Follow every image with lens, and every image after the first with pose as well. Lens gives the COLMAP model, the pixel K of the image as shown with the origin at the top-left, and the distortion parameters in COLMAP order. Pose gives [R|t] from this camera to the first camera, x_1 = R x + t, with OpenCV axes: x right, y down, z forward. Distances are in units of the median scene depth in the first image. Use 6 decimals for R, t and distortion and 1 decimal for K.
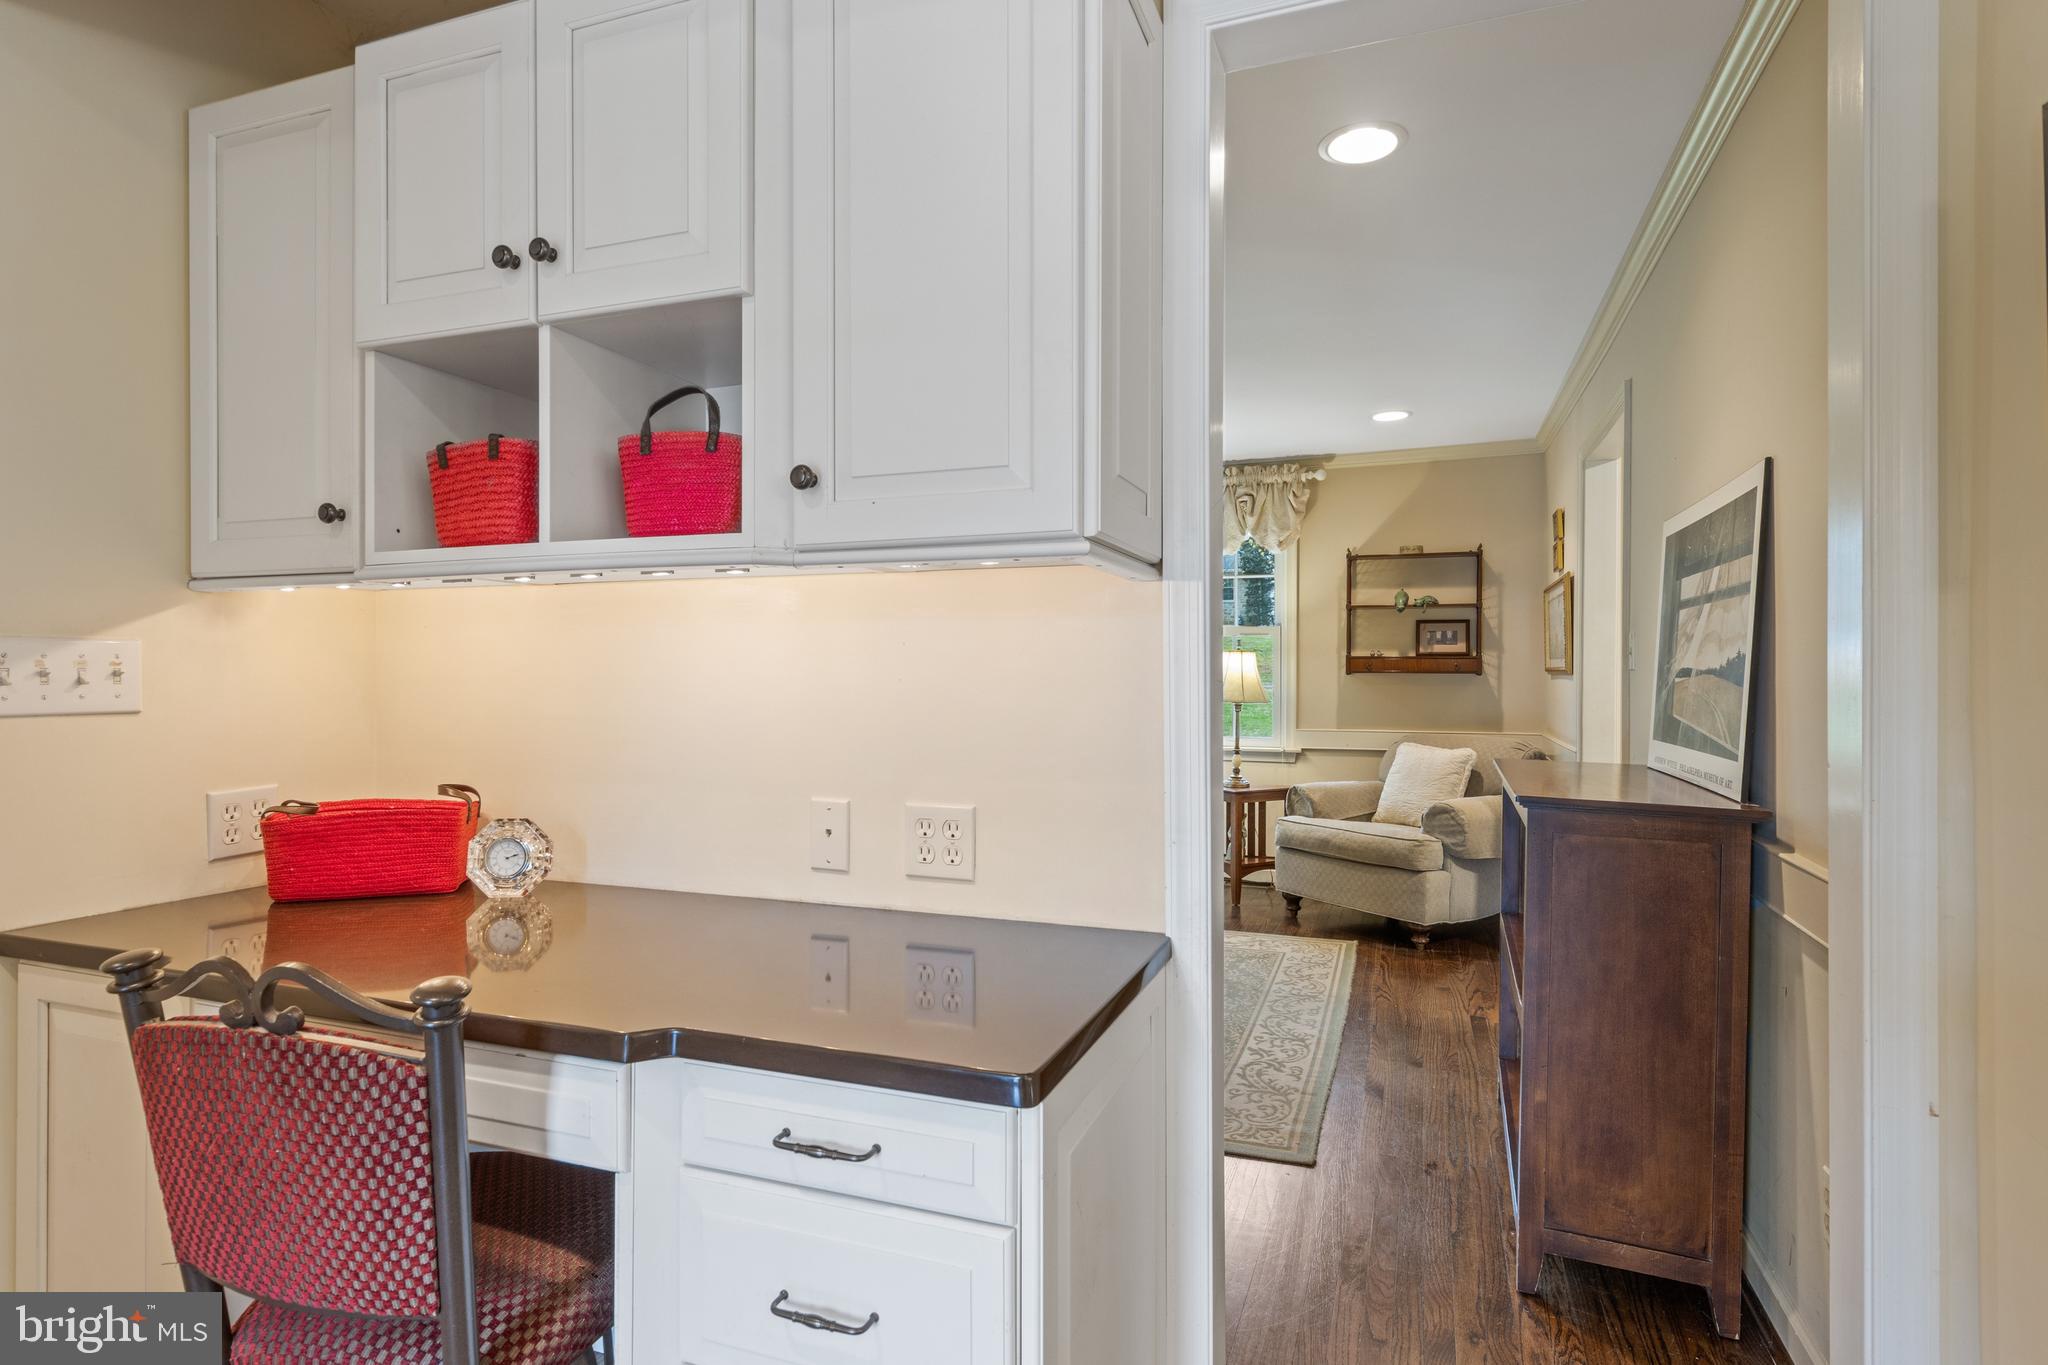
lens RADIAL K [[1058.1, 0, 1032.6], [0, 1058.1, 669.9], [0, 0, 1]] dist [0.001498, -0.000318]
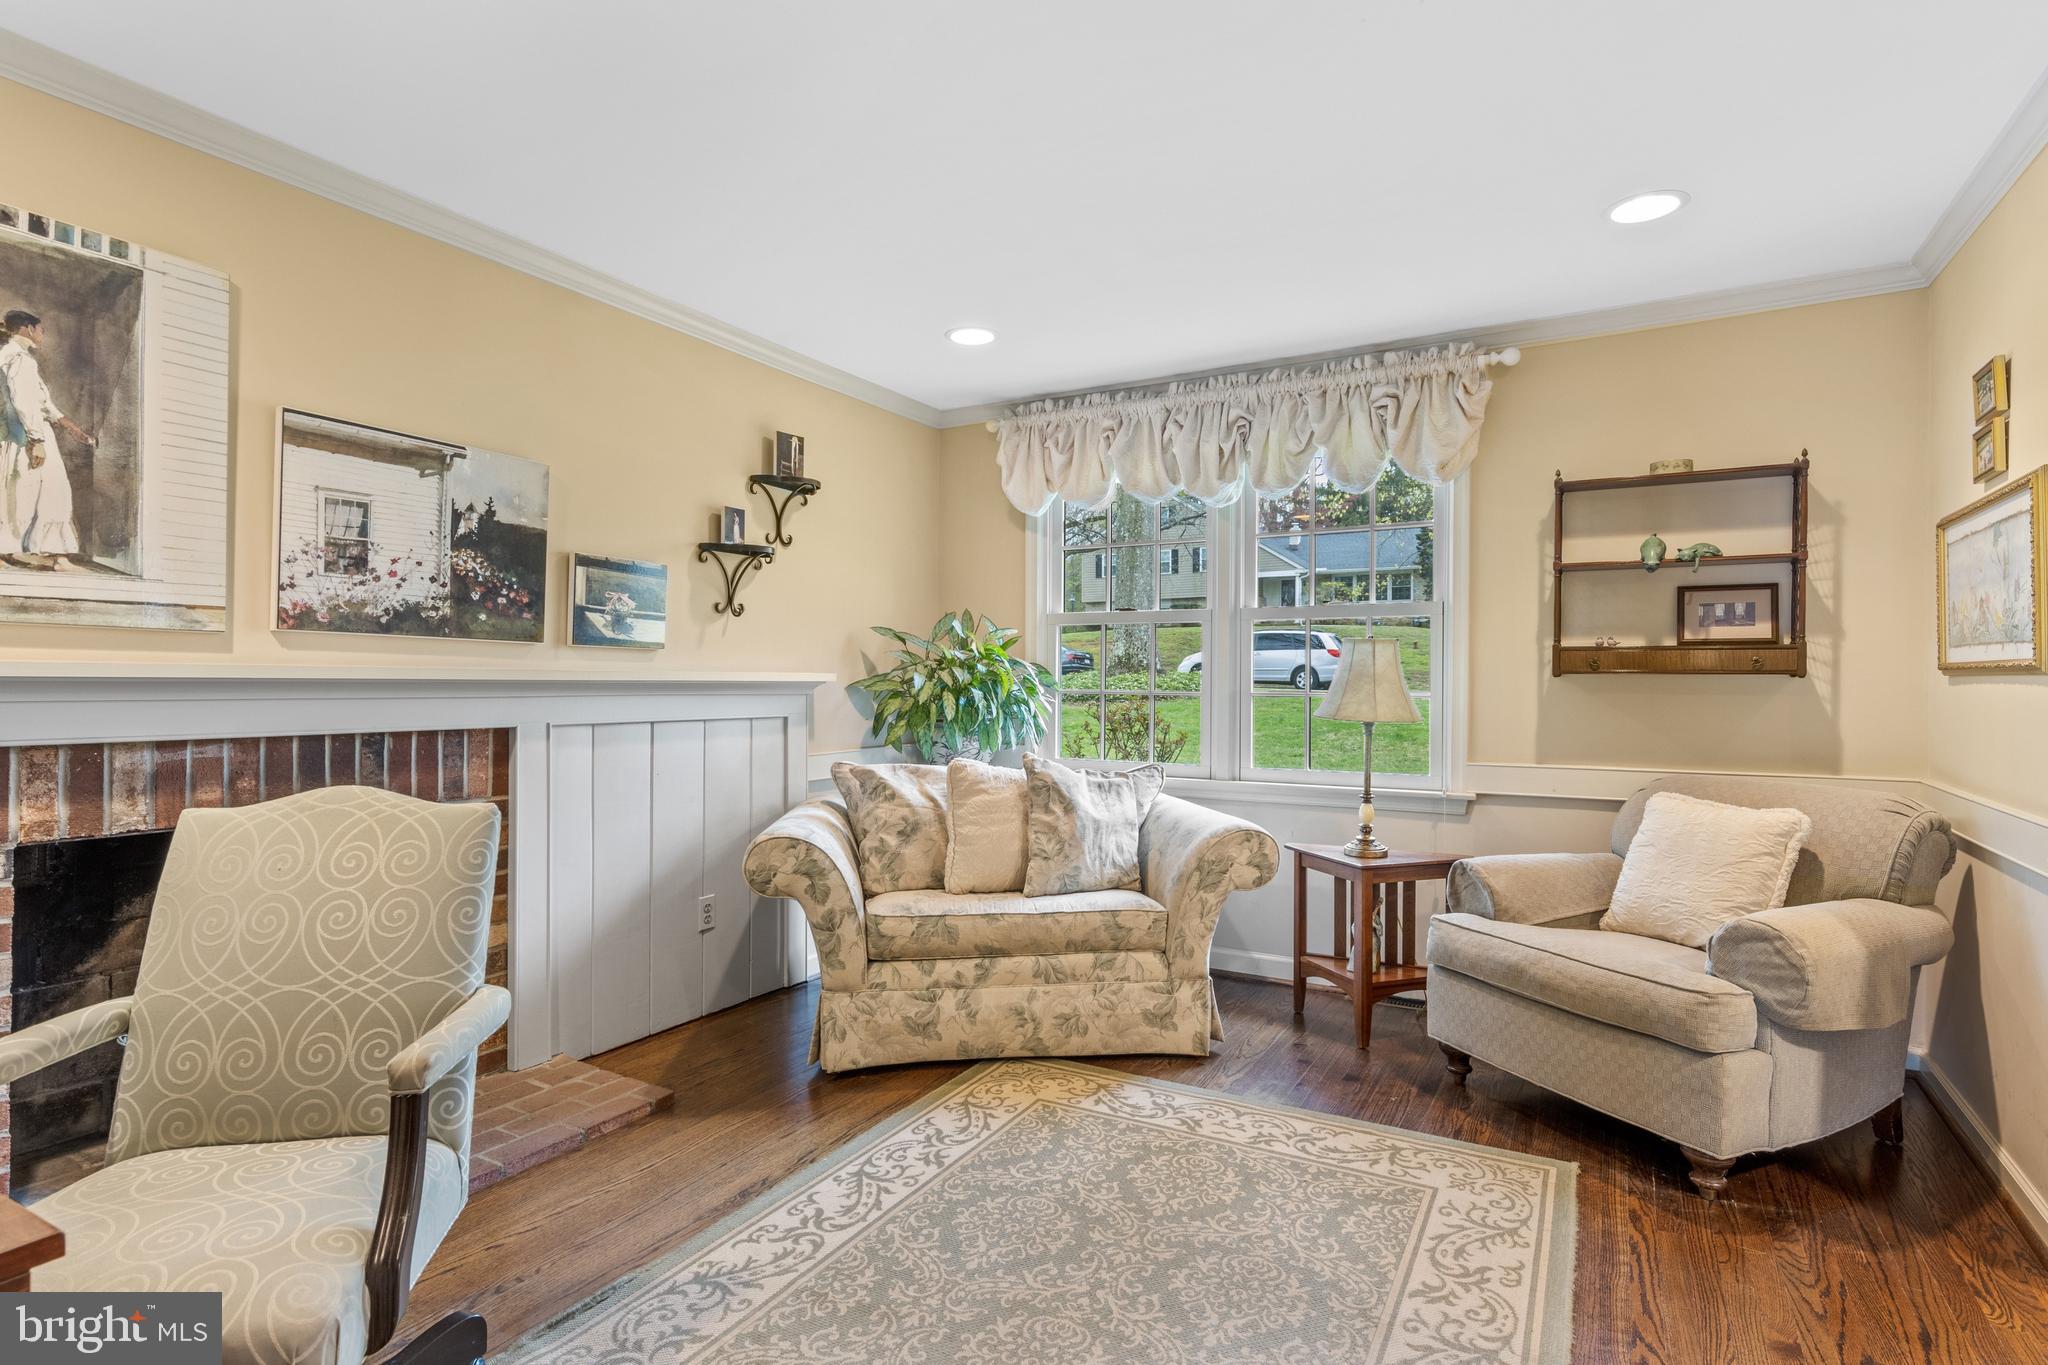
lens RADIAL K [[1039.8, 0, 1030.2], [0, 1039.8, 691.9], [0, 0, 1]] dist [0.003677, 0.000105]
pose [[0.986333, 0.000564, -0.164765, 0.098581], [0.001972, 0.999882, 0.015226, 0.003584], [0.164754, -0.015343, 0.986215, 0.361360]]
